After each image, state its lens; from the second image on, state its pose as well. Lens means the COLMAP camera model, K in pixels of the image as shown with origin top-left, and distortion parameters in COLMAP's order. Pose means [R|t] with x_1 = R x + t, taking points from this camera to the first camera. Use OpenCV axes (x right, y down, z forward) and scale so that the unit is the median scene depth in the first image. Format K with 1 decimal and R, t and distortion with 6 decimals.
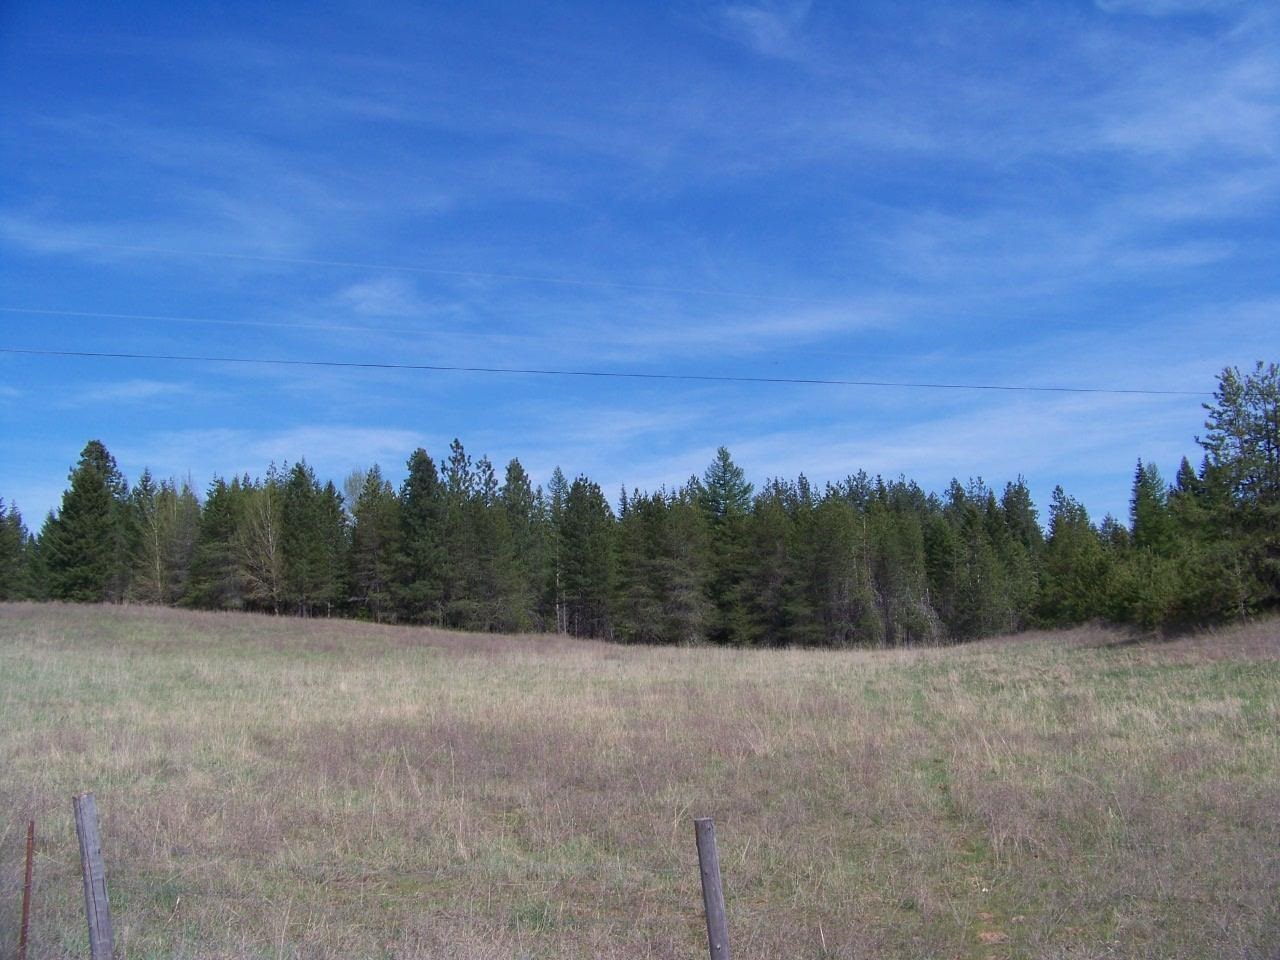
lens RADIAL K [[1386.5, 0, 640.0], [0, 1386.5, 480.0], [0, 0, 1]] dist [-0.158952, 0.035932]
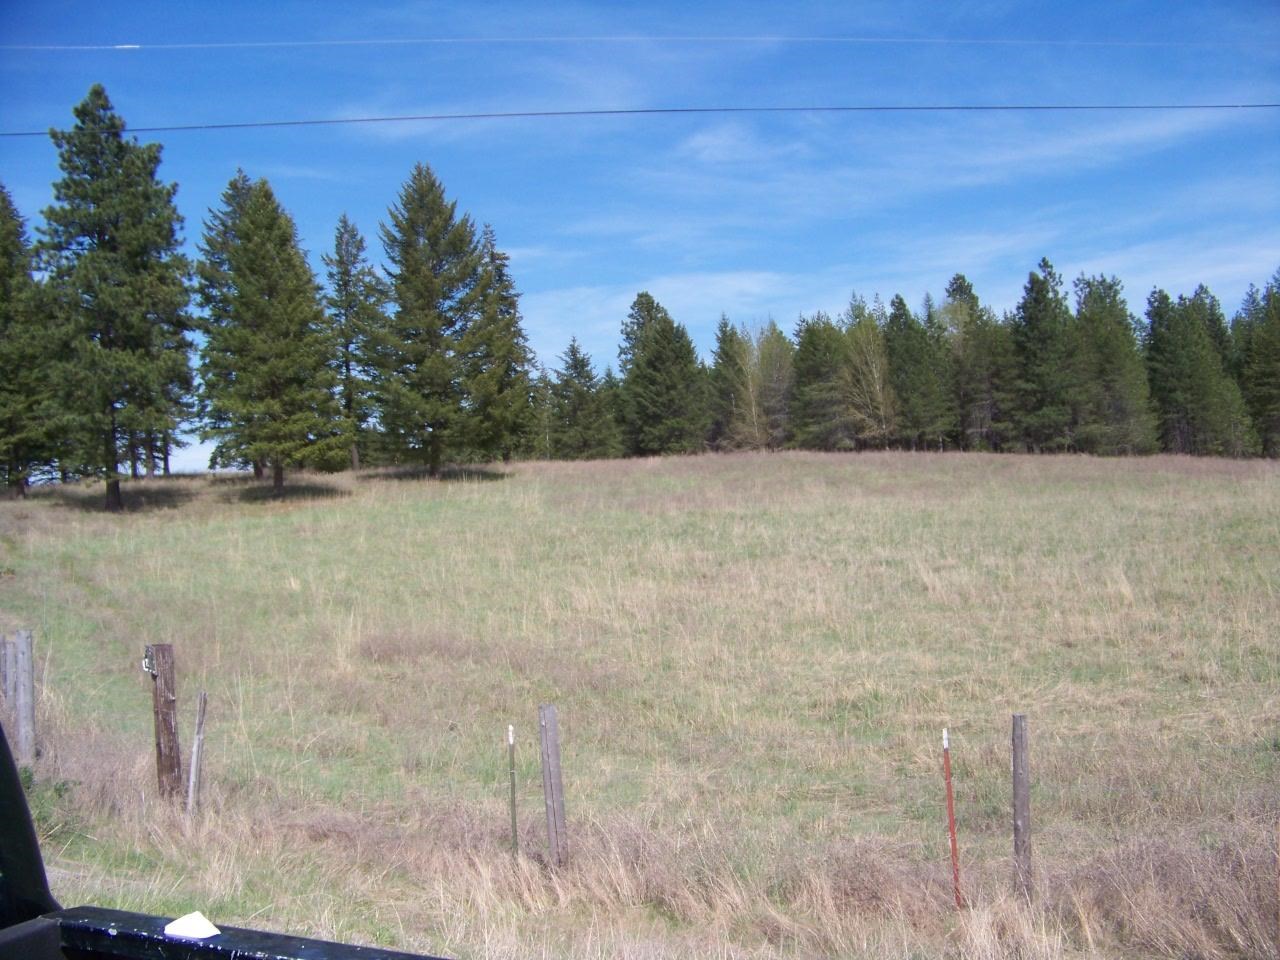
lens RADIAL K [[1364.1, 0, 640.0], [0, 1364.1, 480.0], [0, 0, 1]] dist [-0.173778, 0.012578]
pose [[0.966215, -0.054949, -0.251813, -0.195181], [0.084487, 0.990551, 0.108028, -0.001066], [0.243498, -0.125653, 0.961728, 0.030798]]
